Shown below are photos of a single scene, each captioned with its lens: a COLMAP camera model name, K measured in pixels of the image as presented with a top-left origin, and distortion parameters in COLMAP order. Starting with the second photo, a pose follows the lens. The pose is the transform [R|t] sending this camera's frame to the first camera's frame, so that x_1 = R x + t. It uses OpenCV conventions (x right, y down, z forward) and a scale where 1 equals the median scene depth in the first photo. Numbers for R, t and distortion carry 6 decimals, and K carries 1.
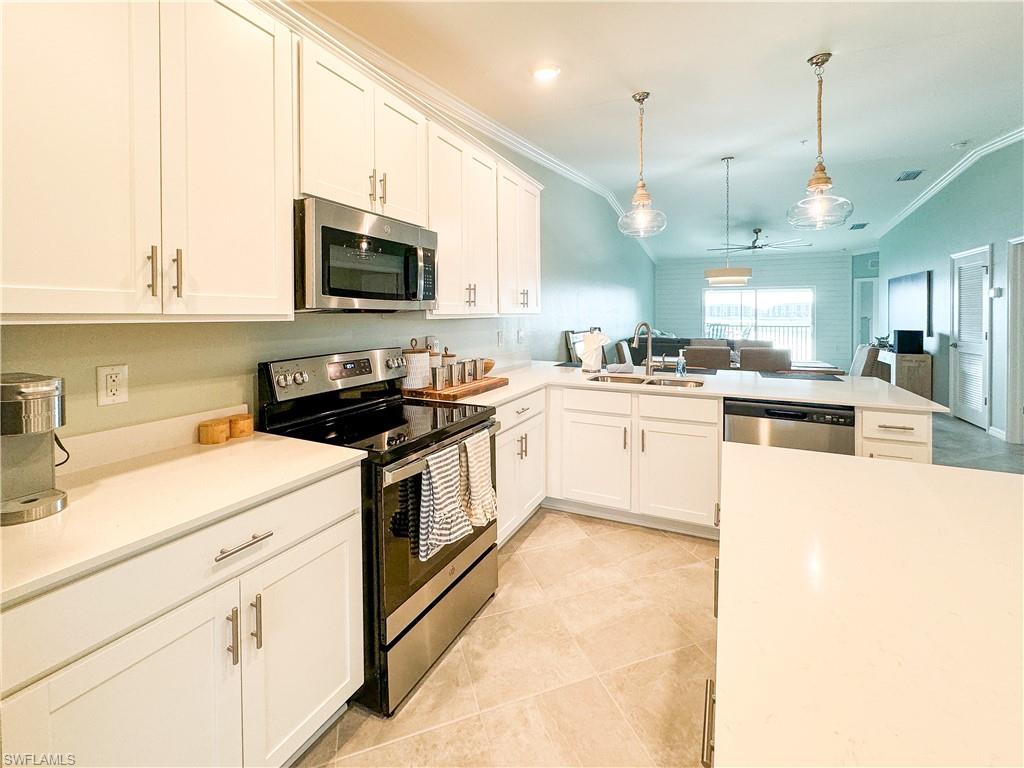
lens RADIAL K [[438.7, 0, 515.8], [0, 438.7, 319.0], [0, 0, 1]] dist [-0.000704, -0.000065]
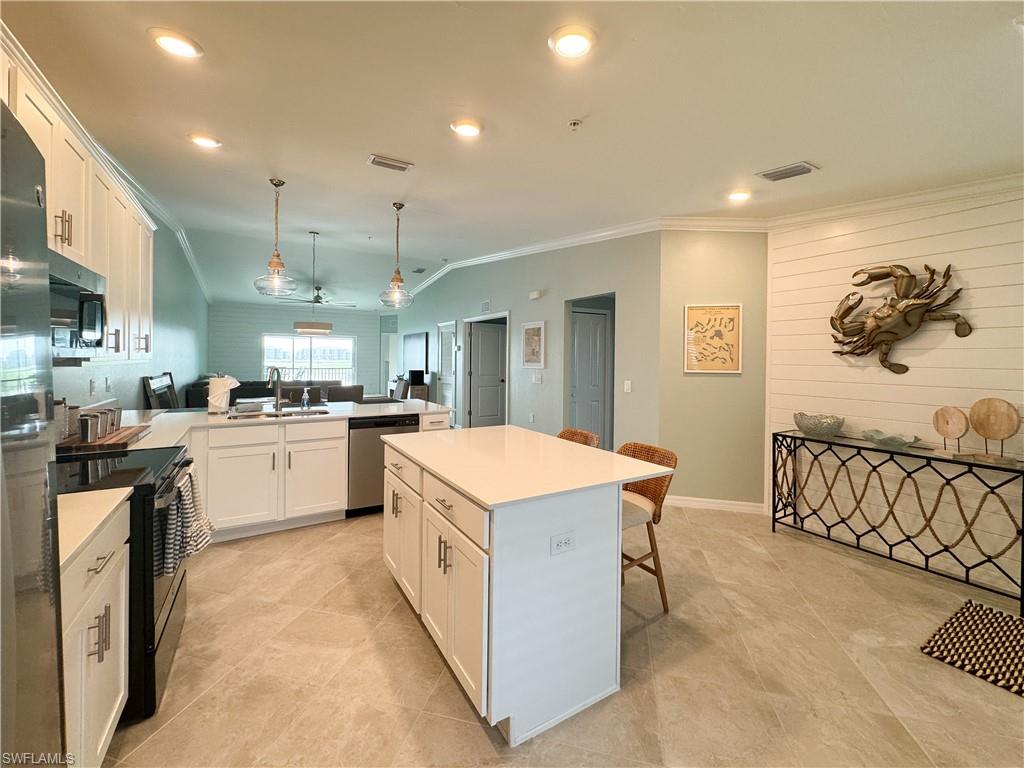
lens RADIAL K [[421.6, 0, 512.8], [0, 421.6, 357.5], [0, 0, 1]] dist [-0.000936, -0.000067]
pose [[0.547833, 0.009339, 0.836535, -0.299625], [-0.001287, 0.999946, -0.010321, -0.007387], [-0.836587, 0.004578, 0.547816, -0.169245]]
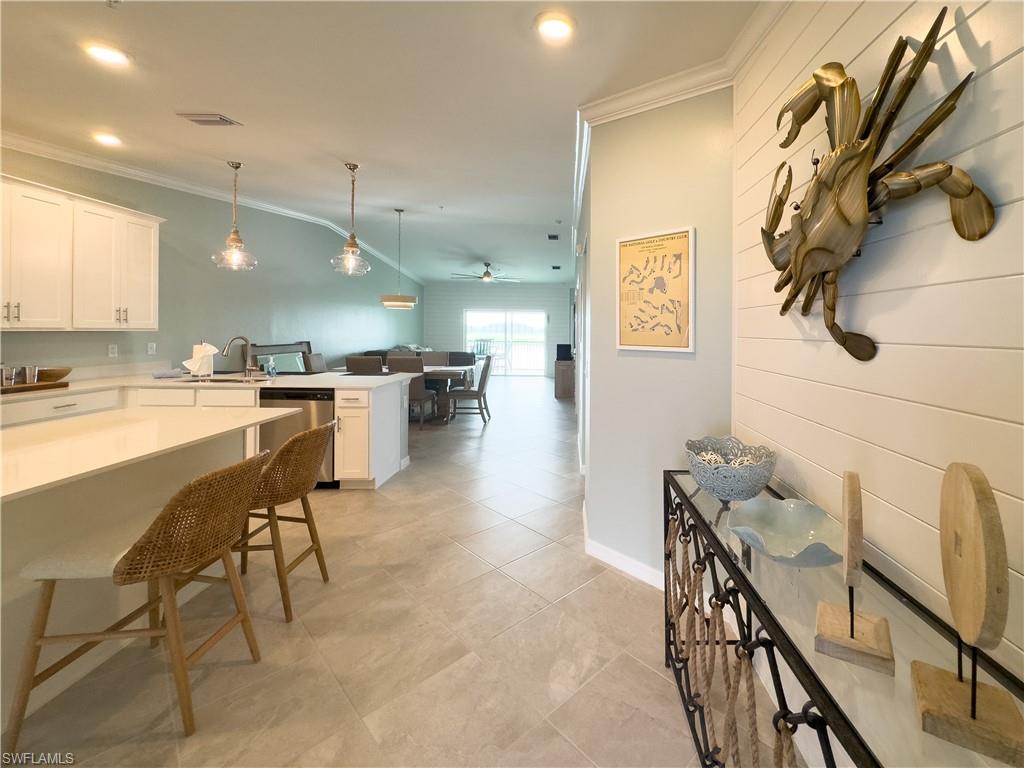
lens RADIAL K [[439.5, 0, 577.3], [0, 439.5, 327.2], [0, 0, 1]] dist [-0.000999, -0.000273]
pose [[0.891934, 0.016065, 0.451880, 0.556265], [-0.007781, 0.999766, -0.020184, -0.000535], [-0.452098, 0.014486, 0.891850, -0.574354]]
